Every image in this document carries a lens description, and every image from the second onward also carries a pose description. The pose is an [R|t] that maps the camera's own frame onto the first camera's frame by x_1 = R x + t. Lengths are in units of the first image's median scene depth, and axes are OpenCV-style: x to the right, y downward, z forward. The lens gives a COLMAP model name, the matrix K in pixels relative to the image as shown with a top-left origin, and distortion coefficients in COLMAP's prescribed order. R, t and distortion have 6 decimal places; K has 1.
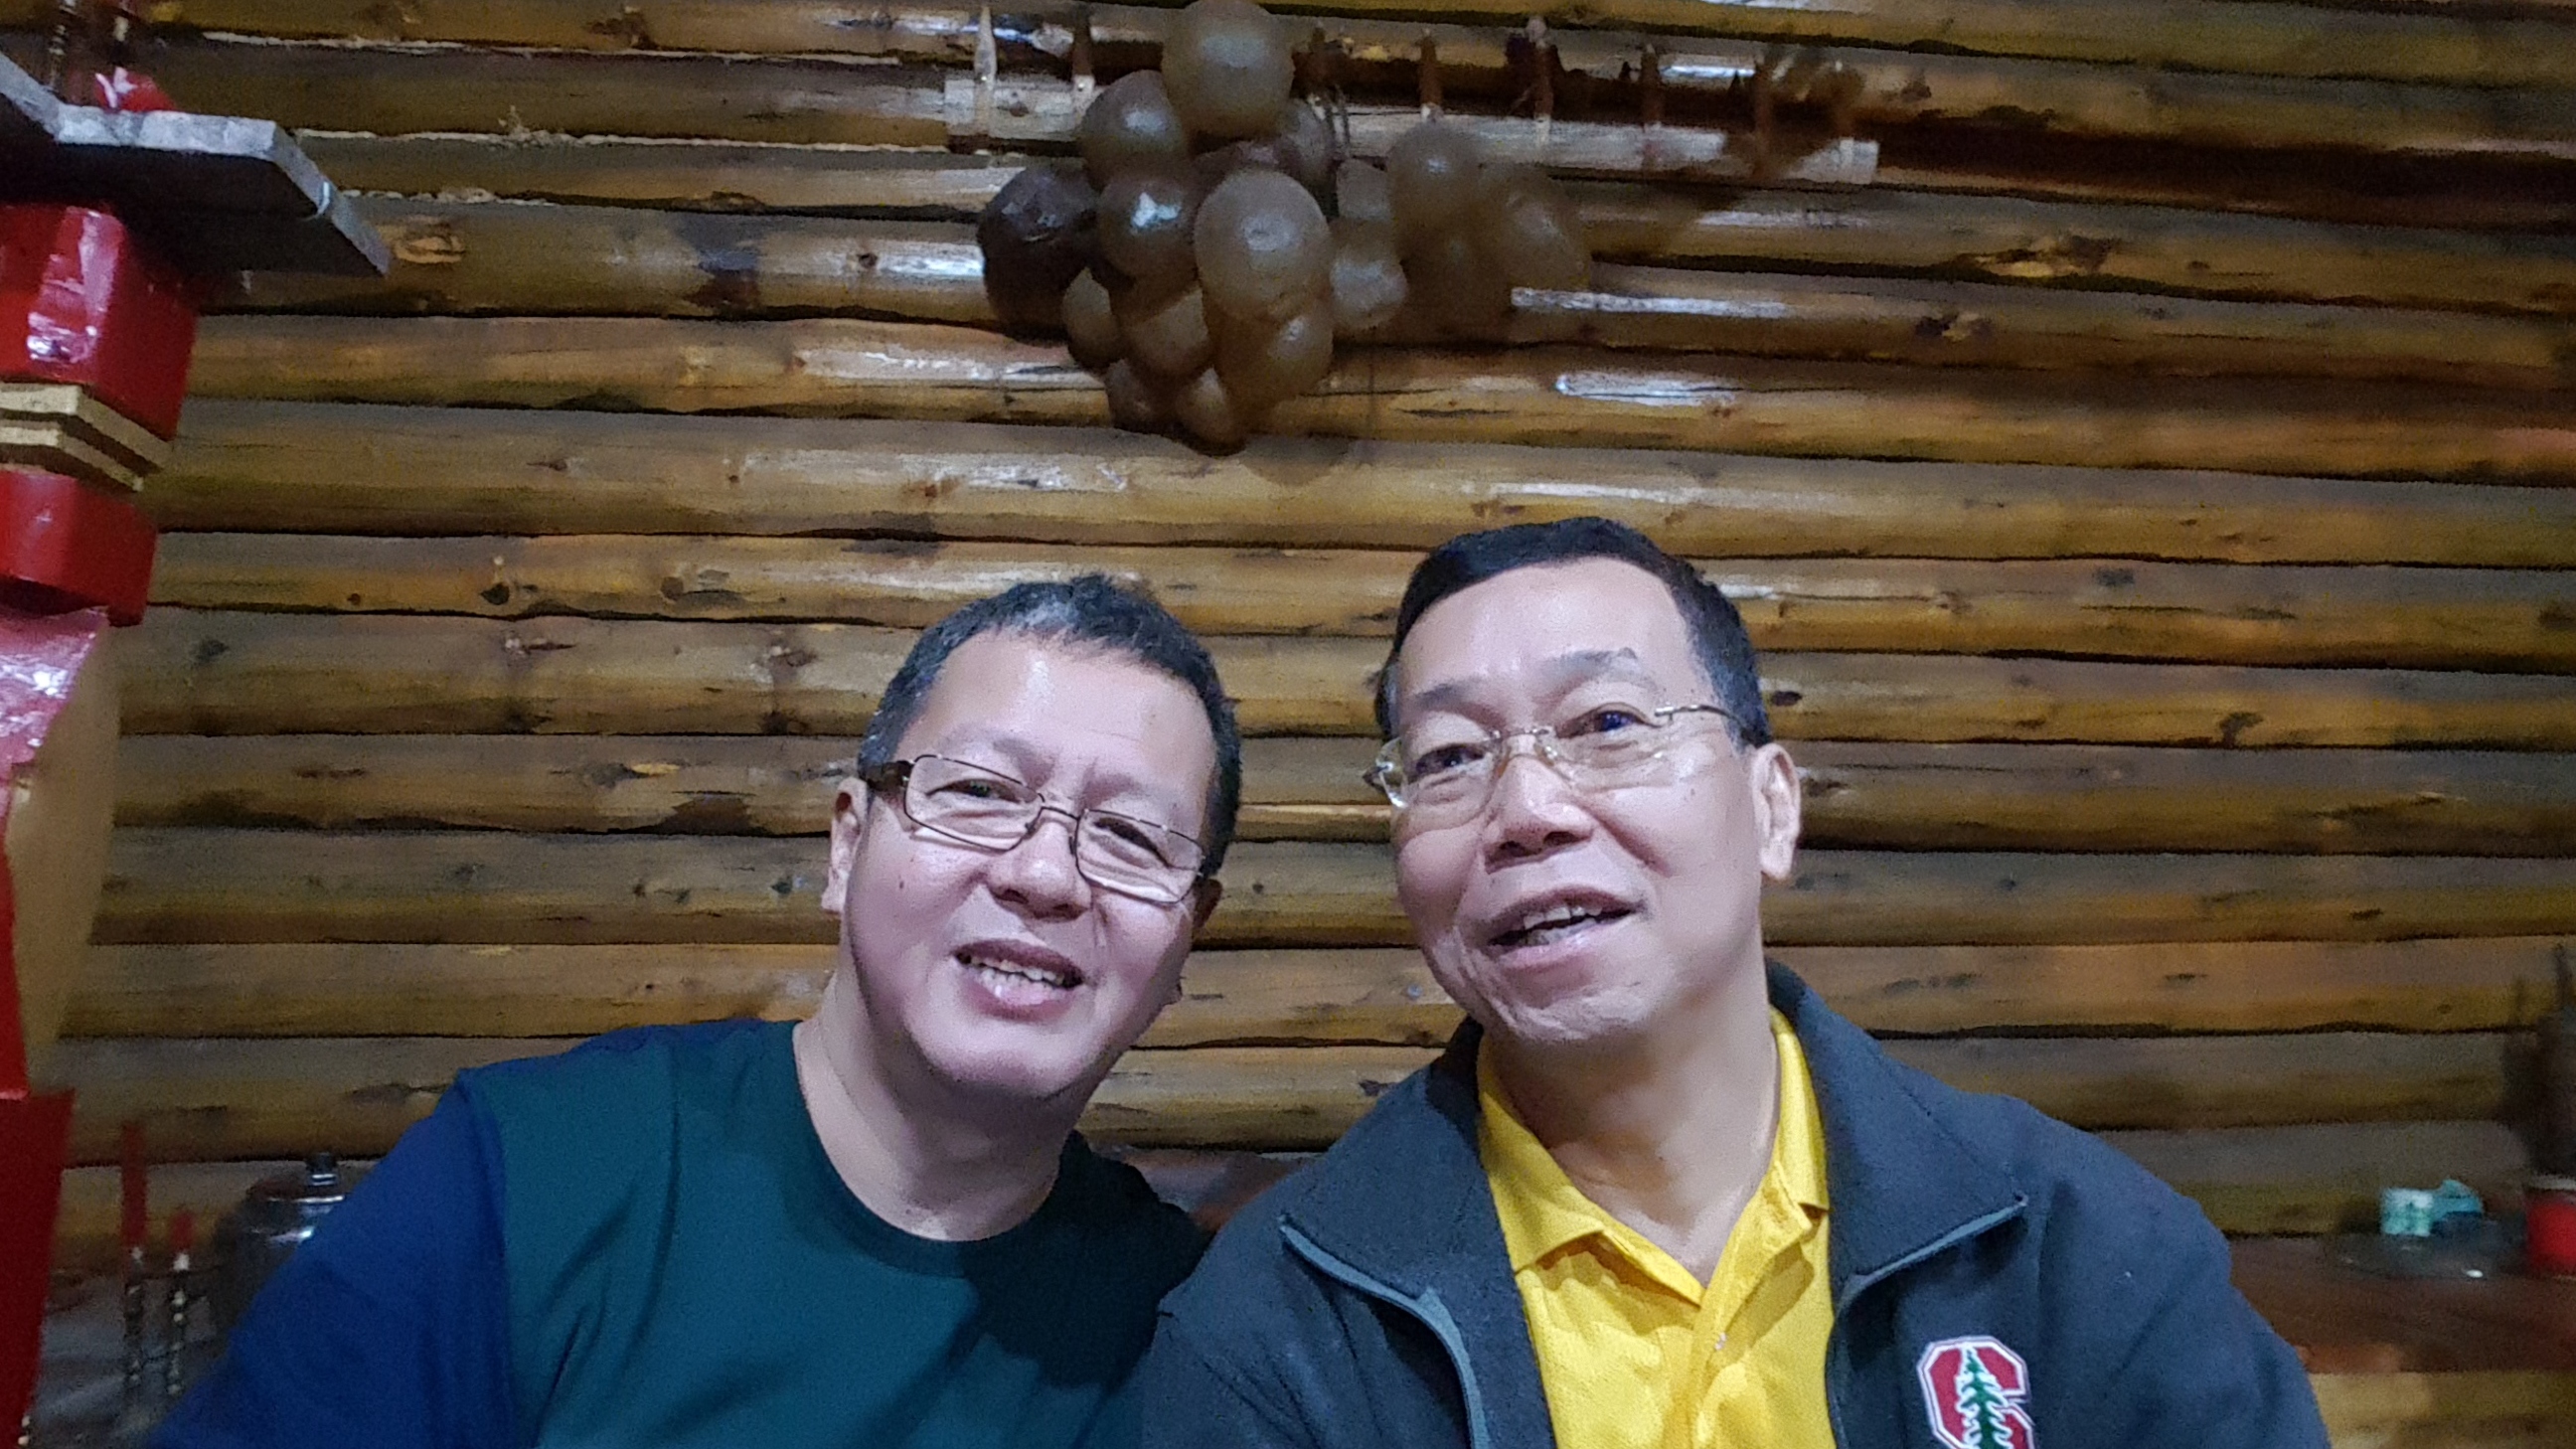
lens RADIAL K [[1664.8, 0, 1285.2], [0, 1664.8, 729.4], [0, 0, 1]] dist [-0.043517, 0.002822]
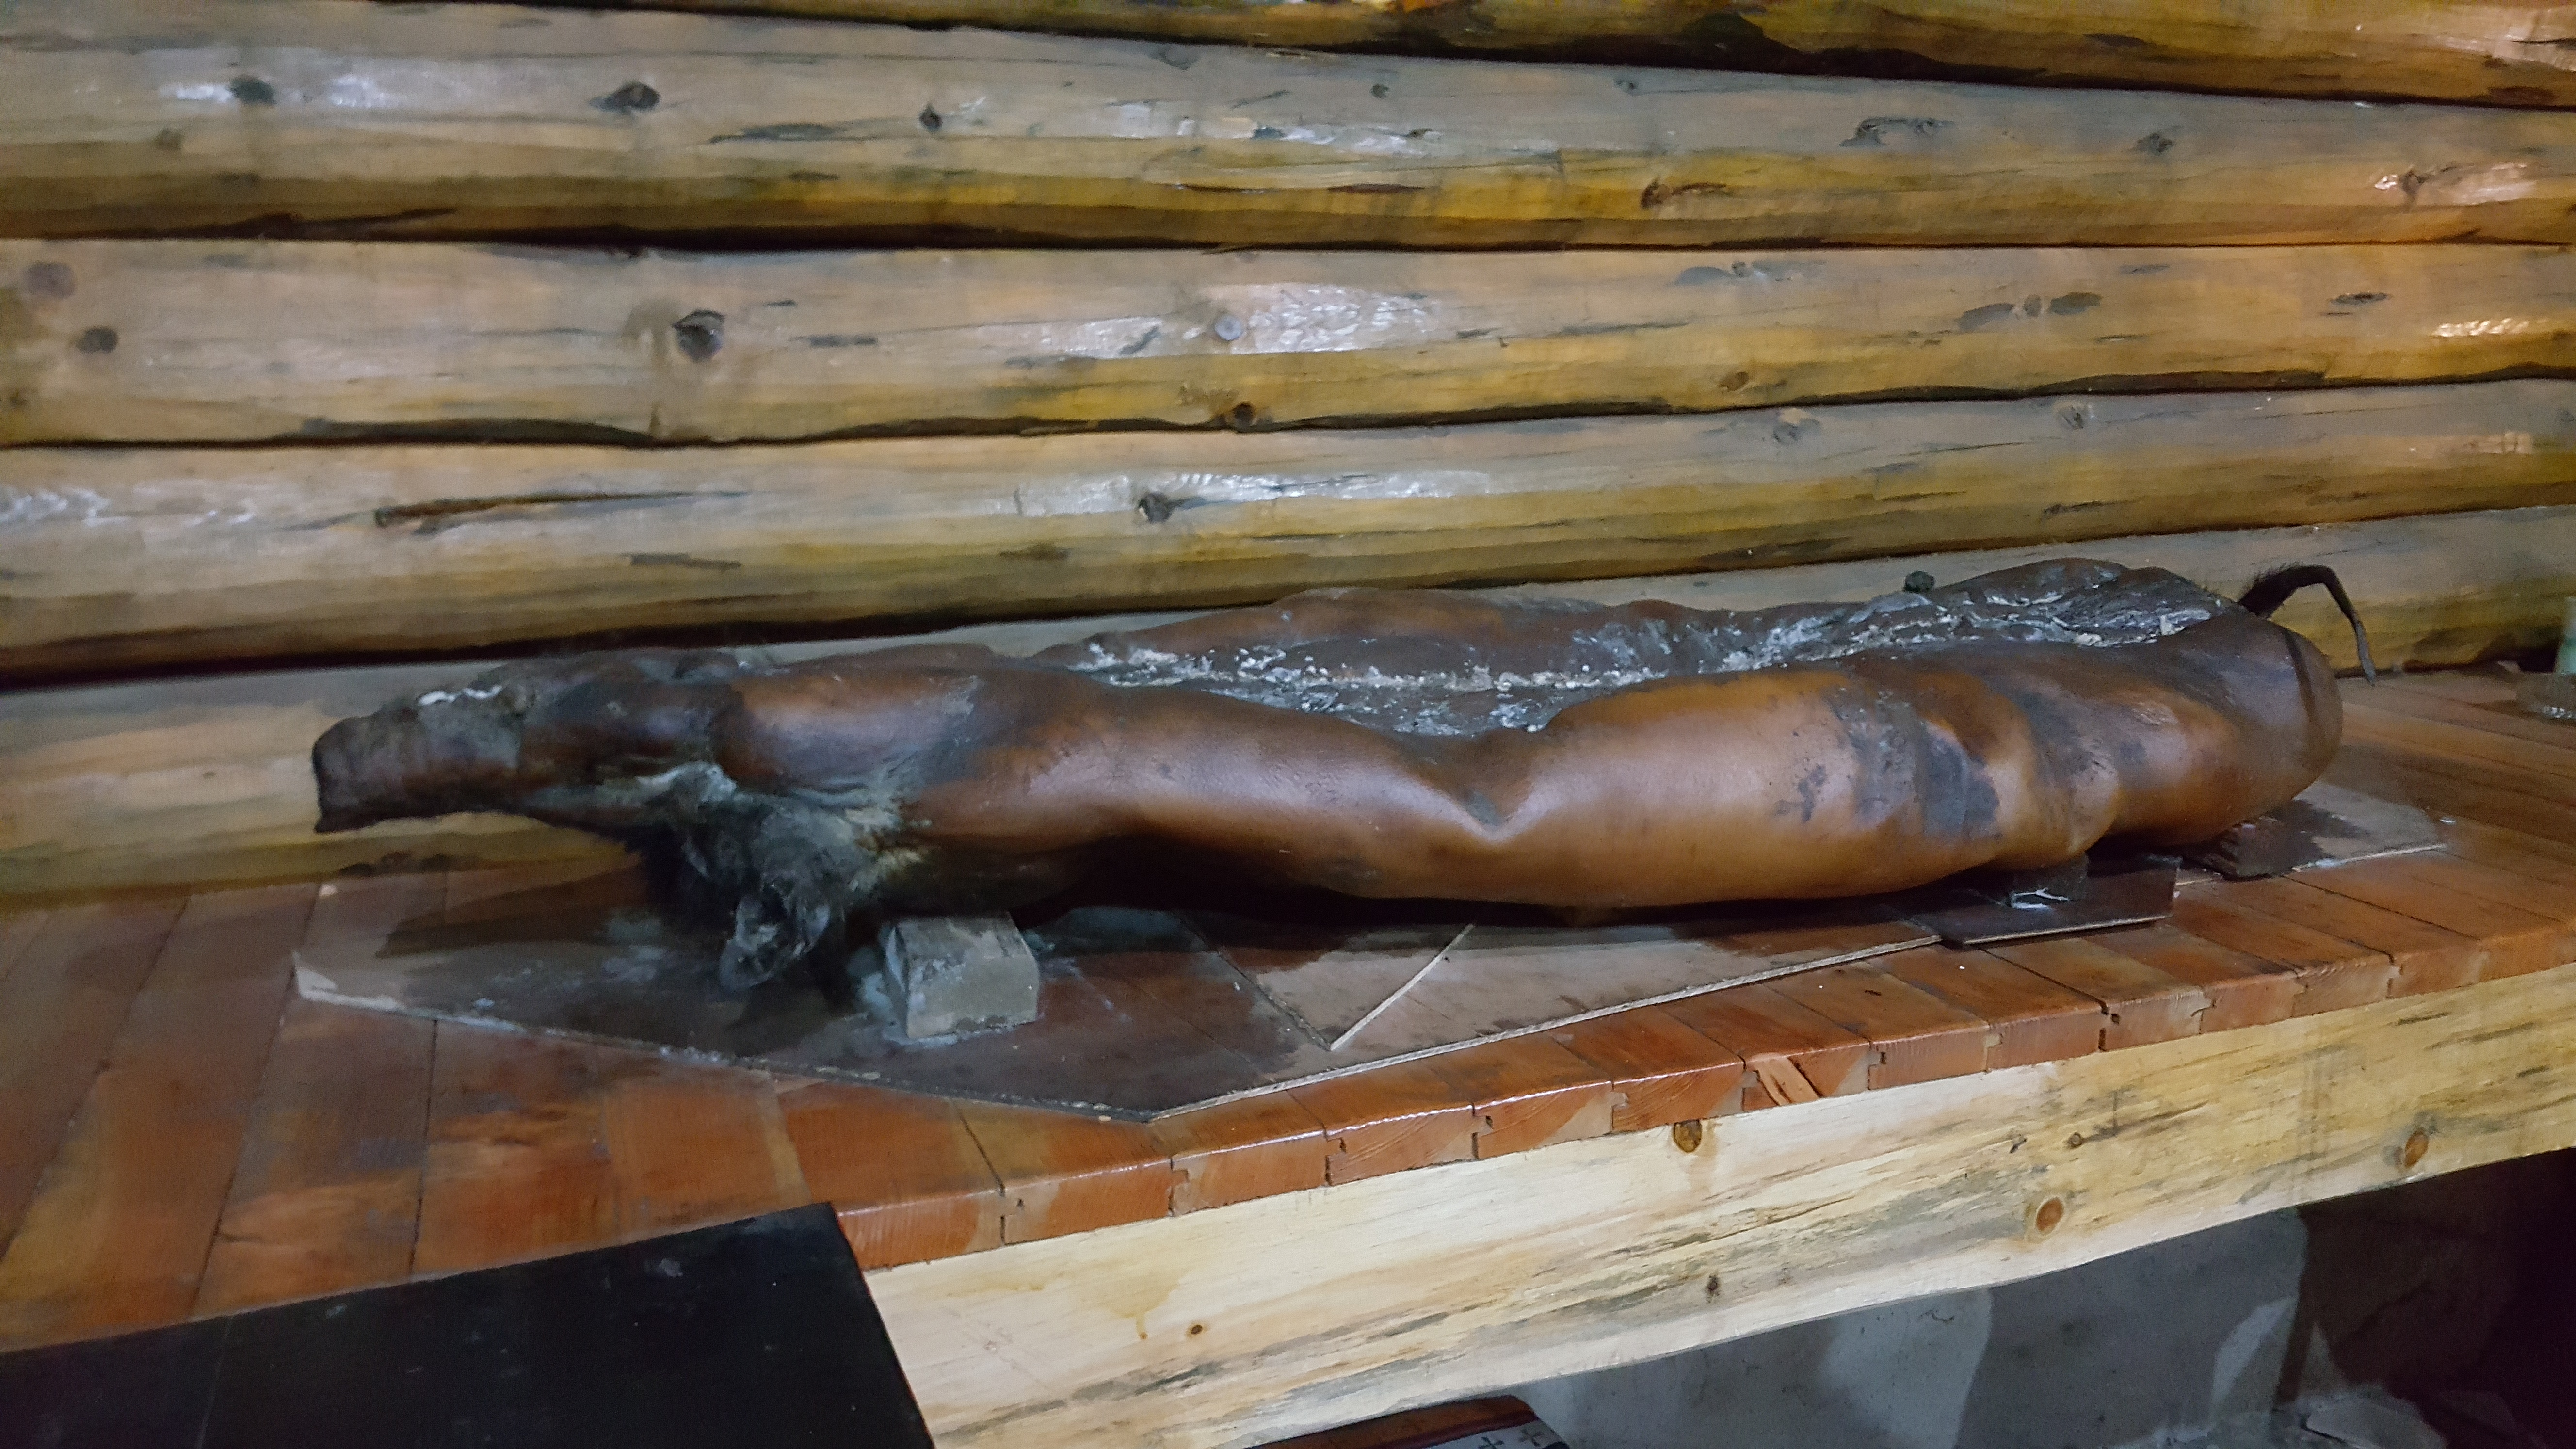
lens RADIAL K [[1881.4, 0, 1301.8], [0, 1881.4, 733.7], [0, 0, 1]] dist [0.042424, -0.011613]
pose [[0.965384, -0.064827, 0.252647, -0.062301], [-0.025872, 0.940045, 0.340067, 0.070039], [-0.259545, -0.334832, 0.905828, 0.381704]]
